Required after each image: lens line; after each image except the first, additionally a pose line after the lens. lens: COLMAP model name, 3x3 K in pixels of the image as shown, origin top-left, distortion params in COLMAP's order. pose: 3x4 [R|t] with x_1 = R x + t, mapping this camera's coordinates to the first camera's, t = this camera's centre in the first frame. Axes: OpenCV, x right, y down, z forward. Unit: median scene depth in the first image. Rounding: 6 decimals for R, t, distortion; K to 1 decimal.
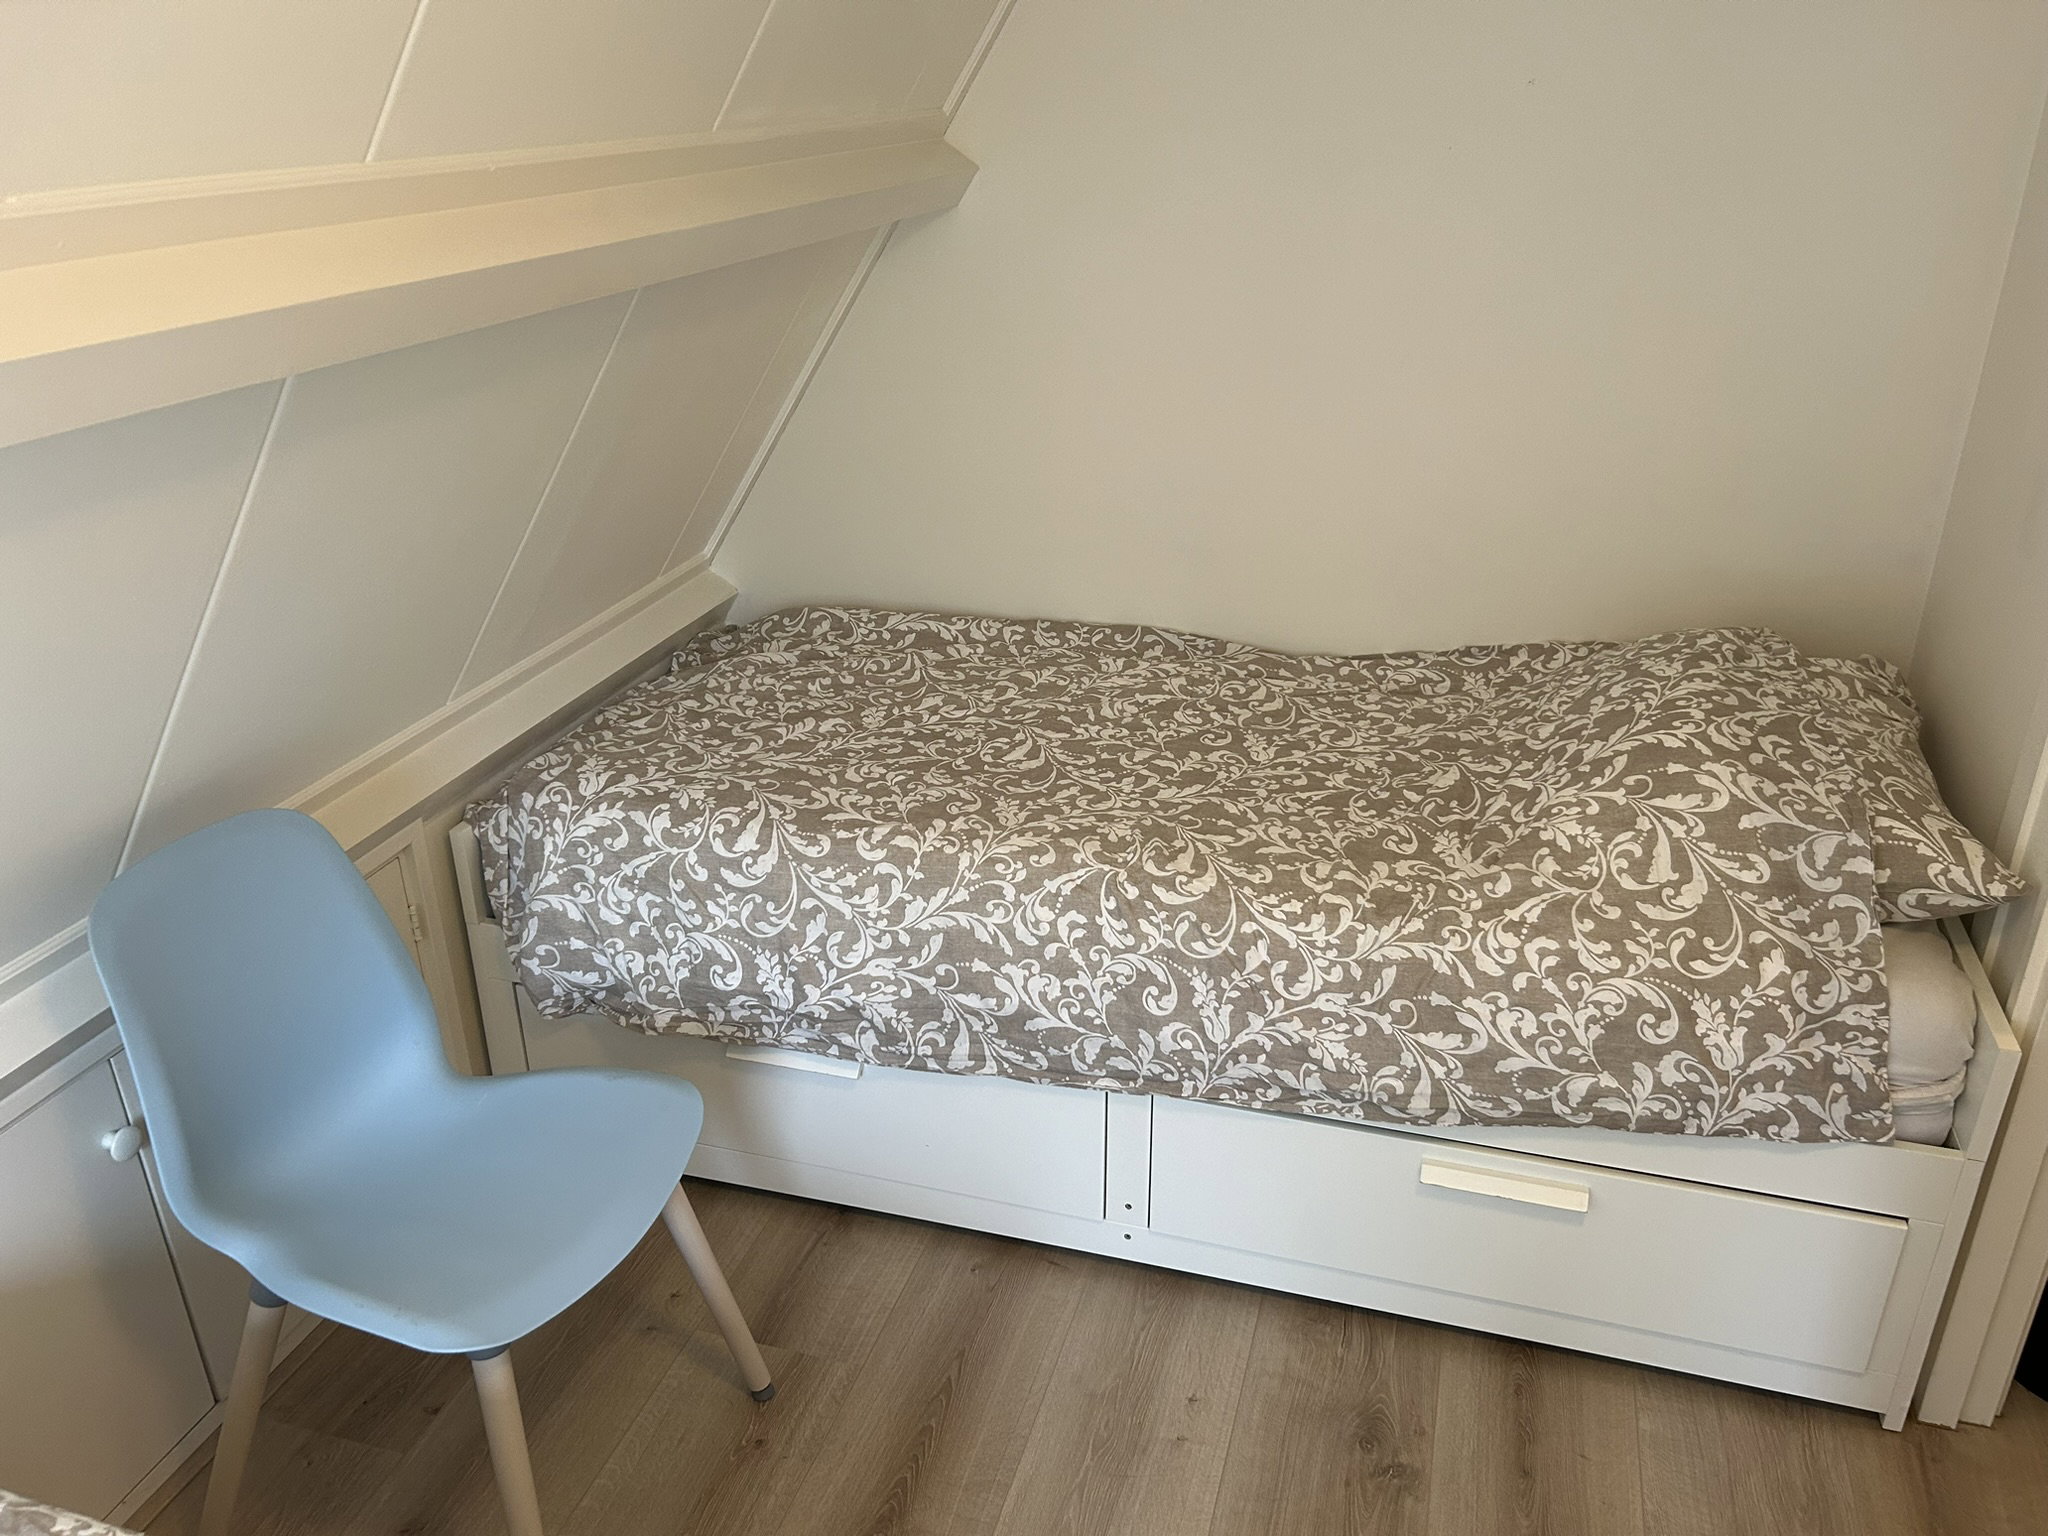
lens RADIAL K [[1529.2, 0, 1038.8], [0, 1529.2, 779.9], [0, 0, 1]] dist [0.051200, -0.018510]
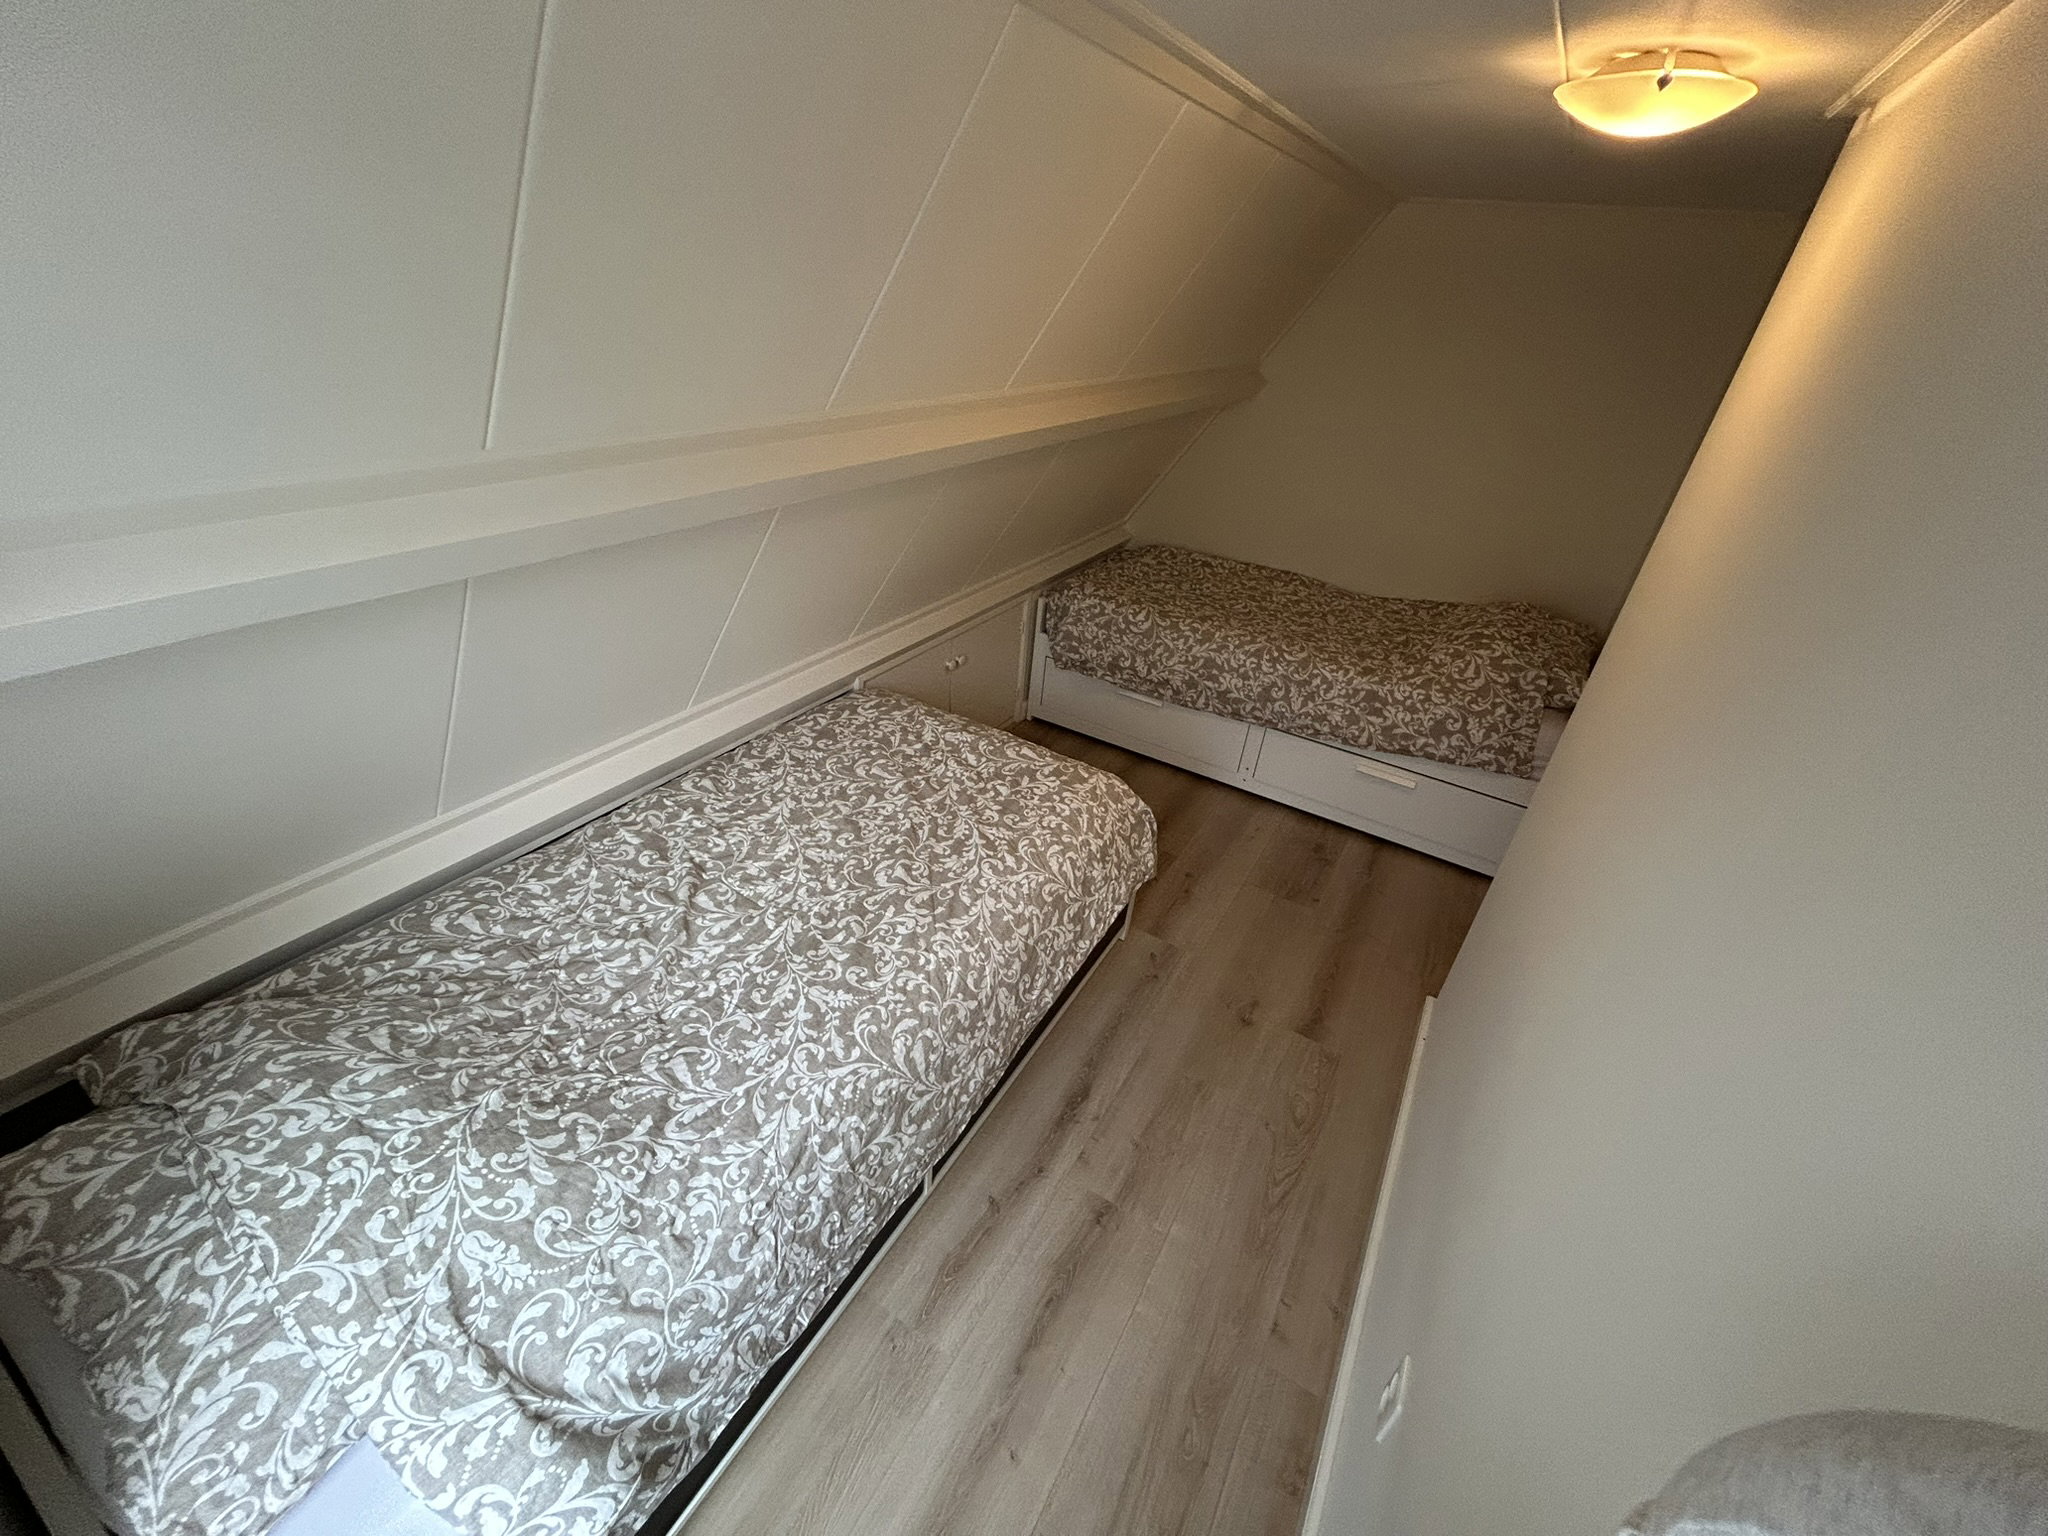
lens RADIAL K [[822.6, 0, 1016.8], [0, 822.6, 759.5], [0, 0, 1]] dist [-0.000929, 0.000002]
pose [[0.962380, 0.201988, -0.181731, -0.083556], [-0.183592, 0.976476, 0.113085, 0.176436], [0.200298, -0.075466, 0.976824, -0.597651]]
